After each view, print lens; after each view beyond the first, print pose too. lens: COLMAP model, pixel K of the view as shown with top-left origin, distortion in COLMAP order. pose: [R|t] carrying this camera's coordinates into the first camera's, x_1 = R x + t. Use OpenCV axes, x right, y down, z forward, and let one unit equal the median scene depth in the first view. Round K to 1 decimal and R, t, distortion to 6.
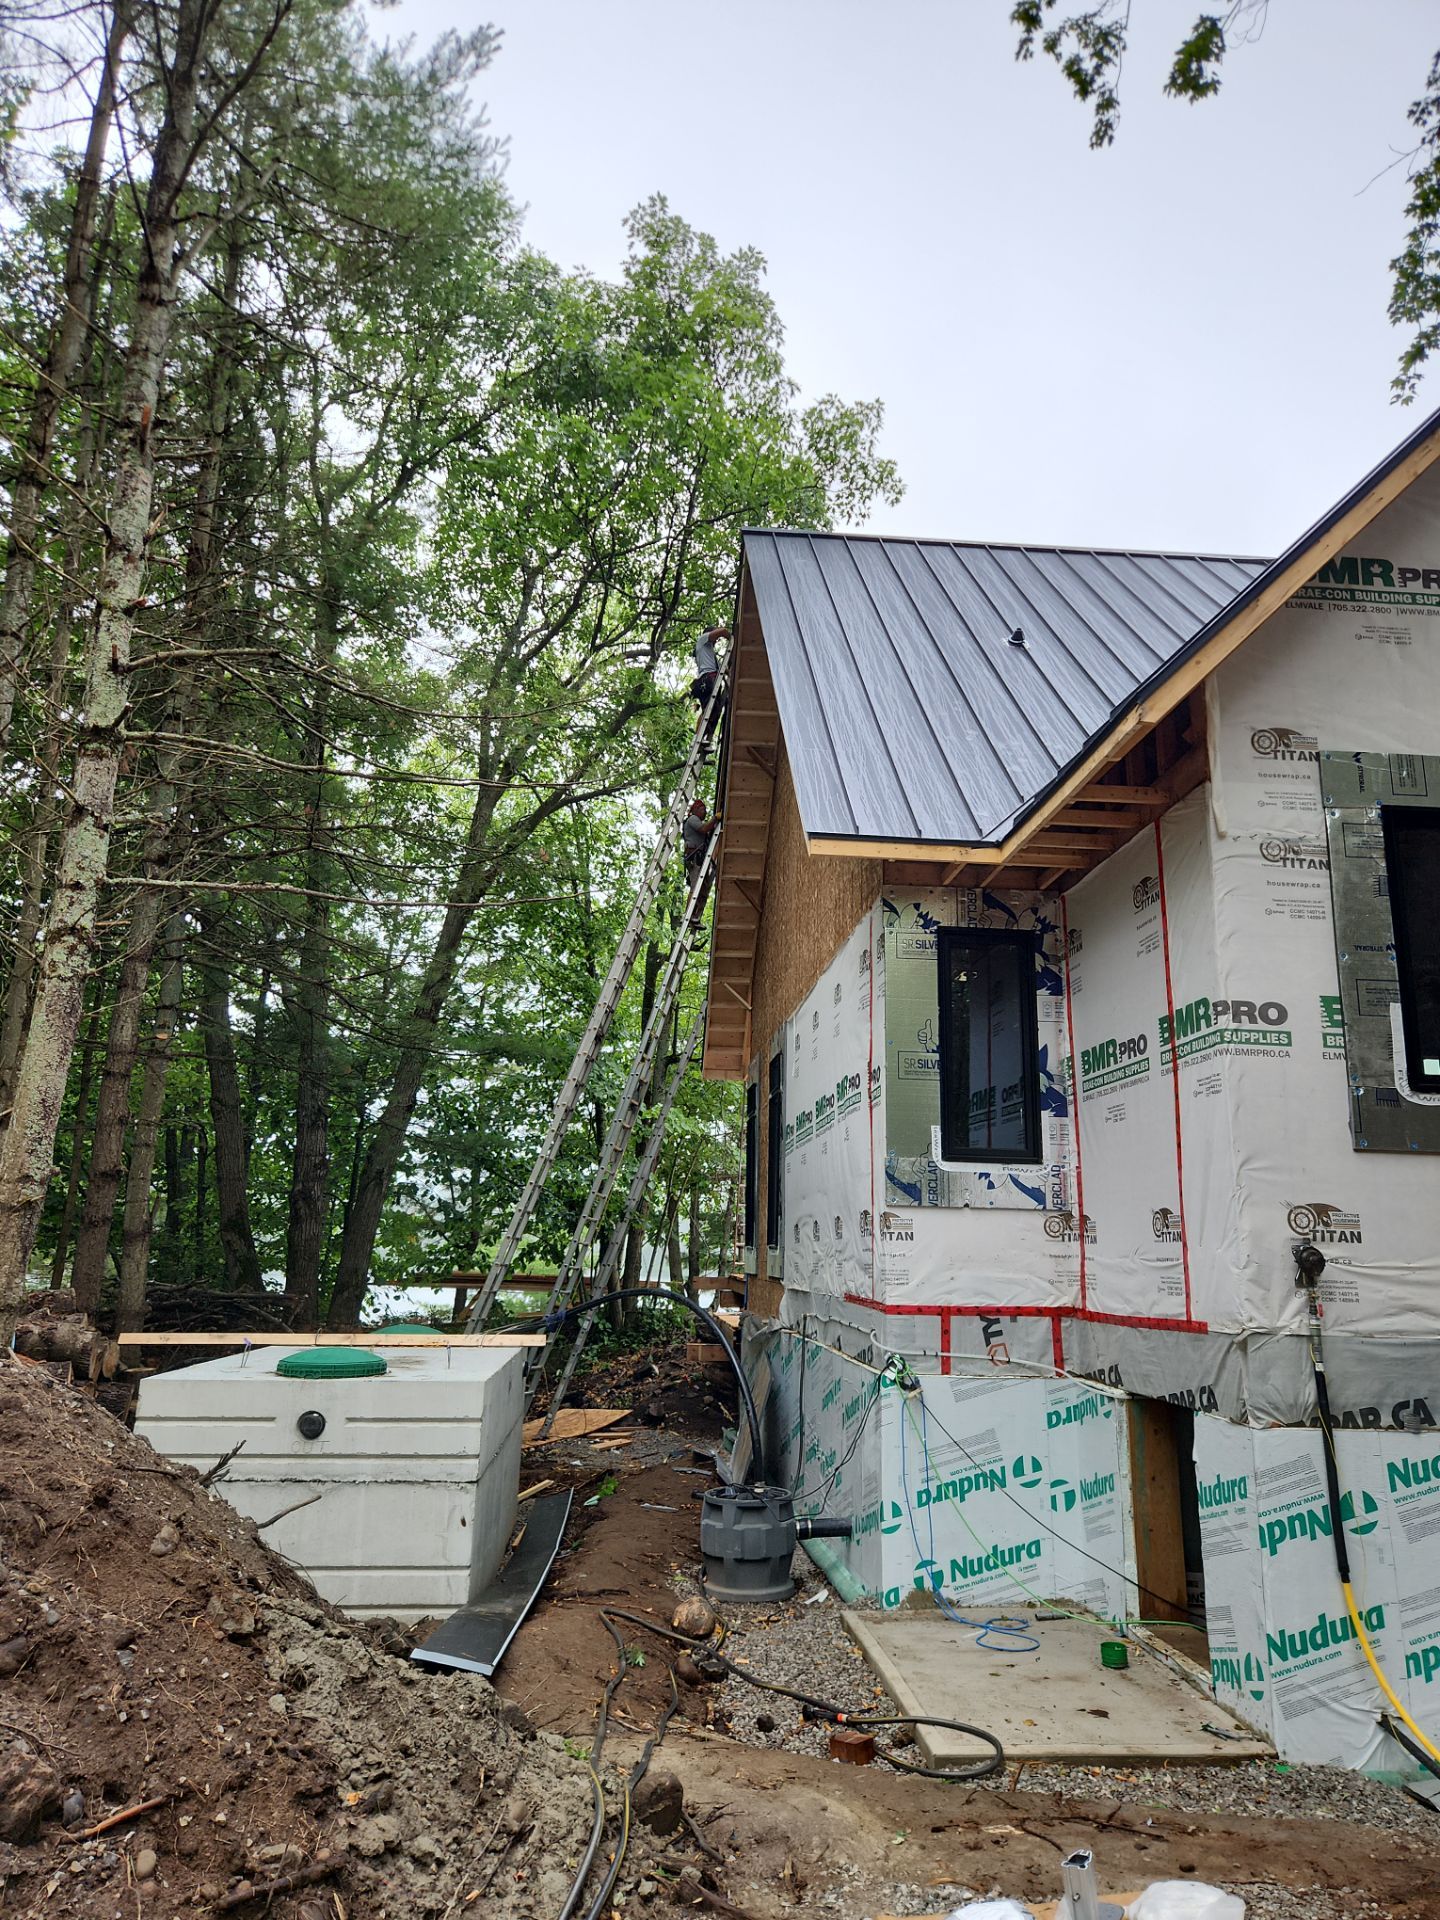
lens RADIAL K [[1295.3, 0, 719.9], [0, 1295.3, 940.9], [0, 0, 1]] dist [0.091523, -0.076536]
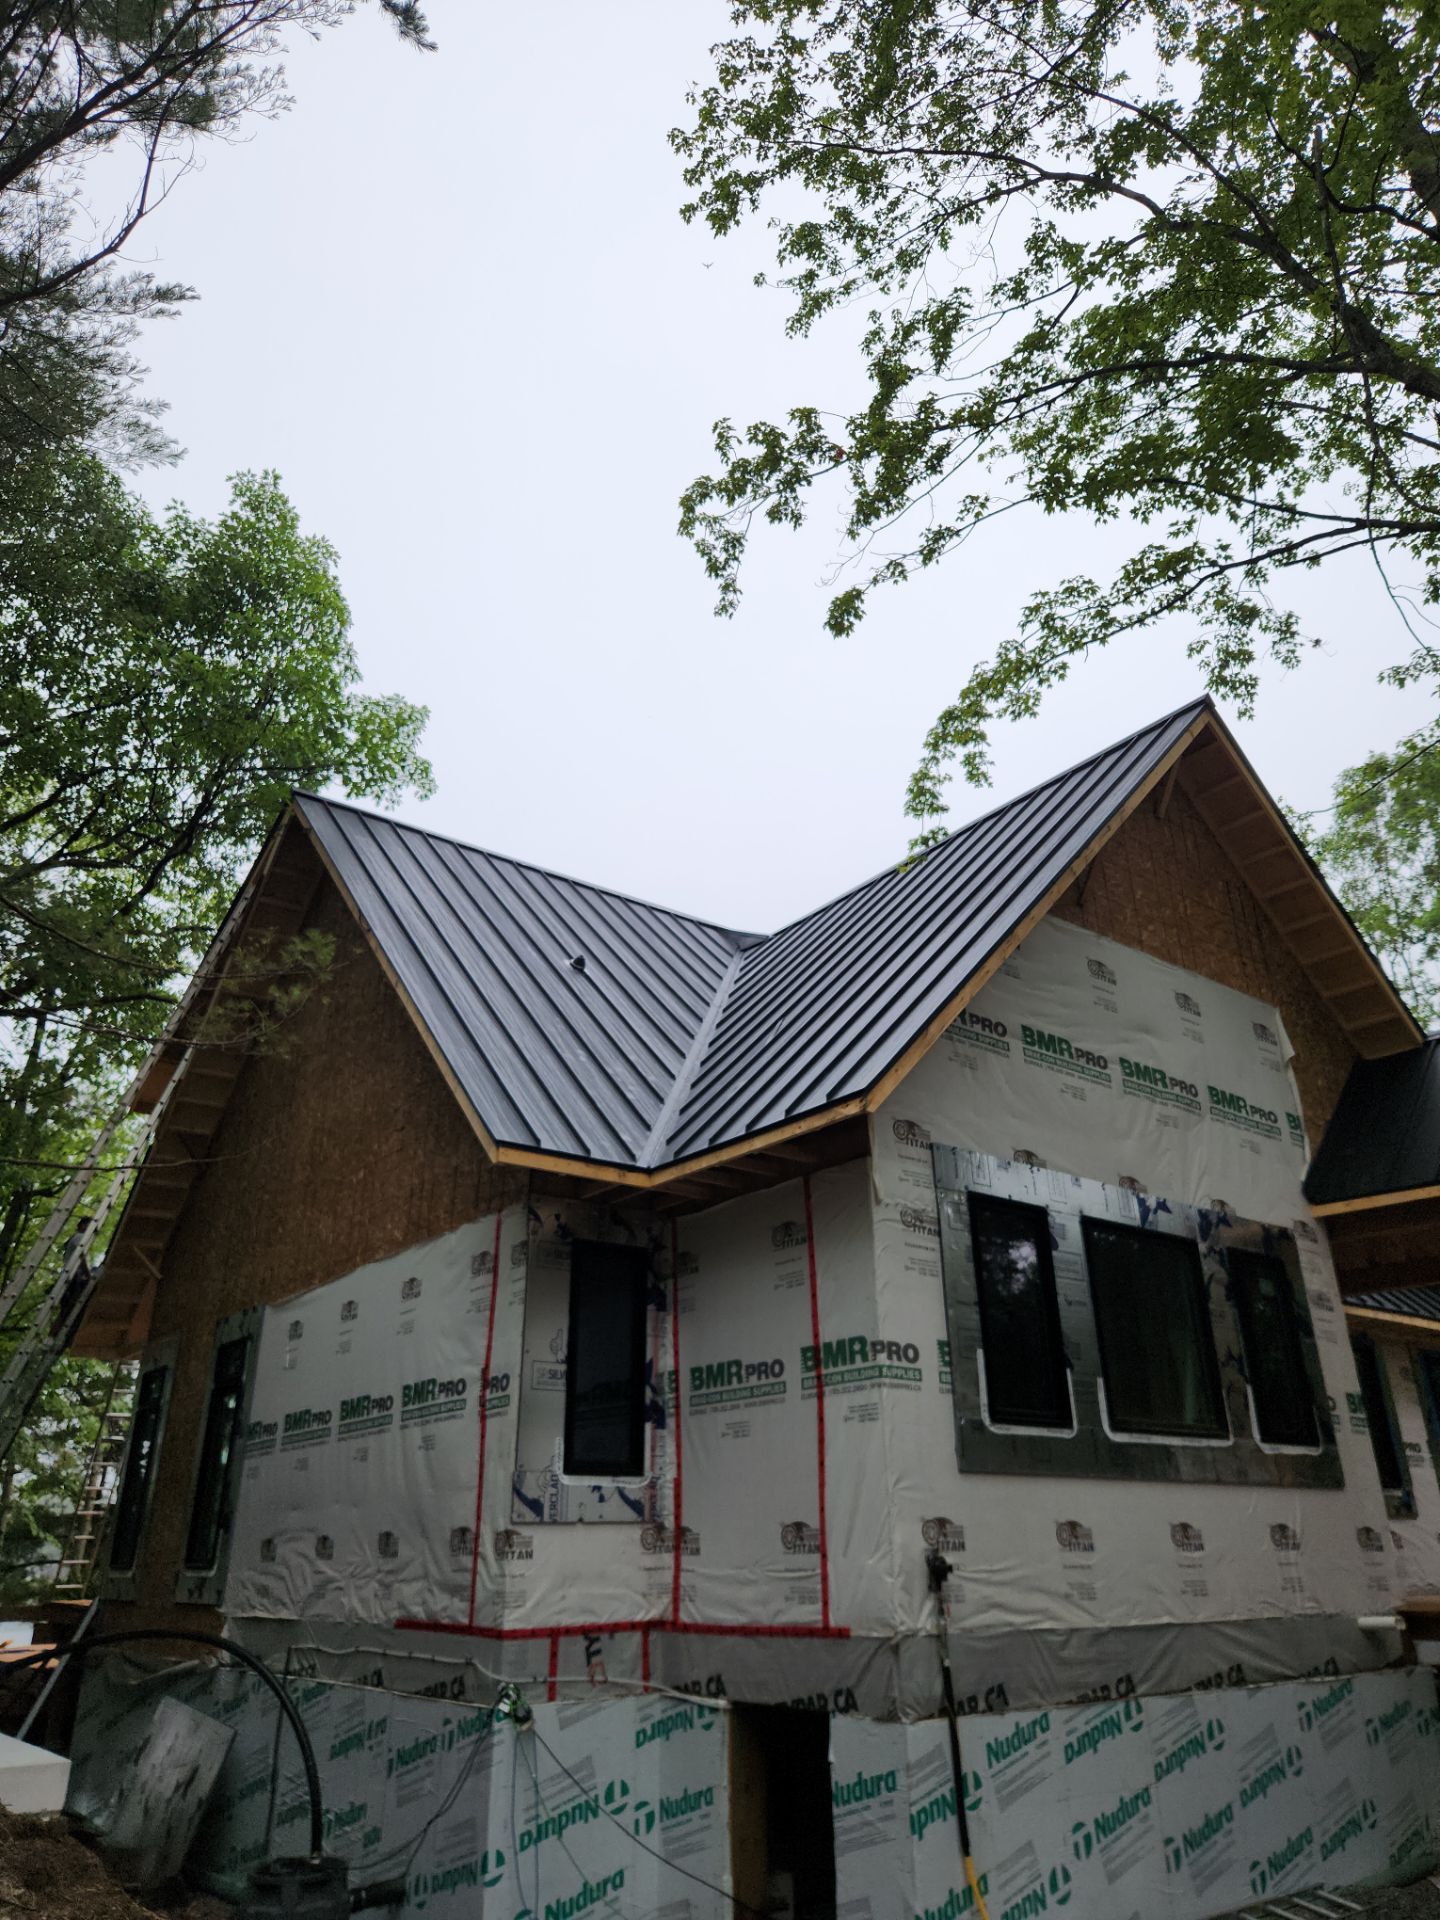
lens RADIAL K [[1302.4, 0, 722.0], [0, 1302.4, 928.9], [0, 0, 1]] dist [0.058645, -0.050408]
pose [[0.839261, 0.205295, 0.503483, -0.363734], [-0.100384, 0.968566, -0.227603, -0.028150], [-0.534382, 0.140477, 0.833488, -0.003567]]
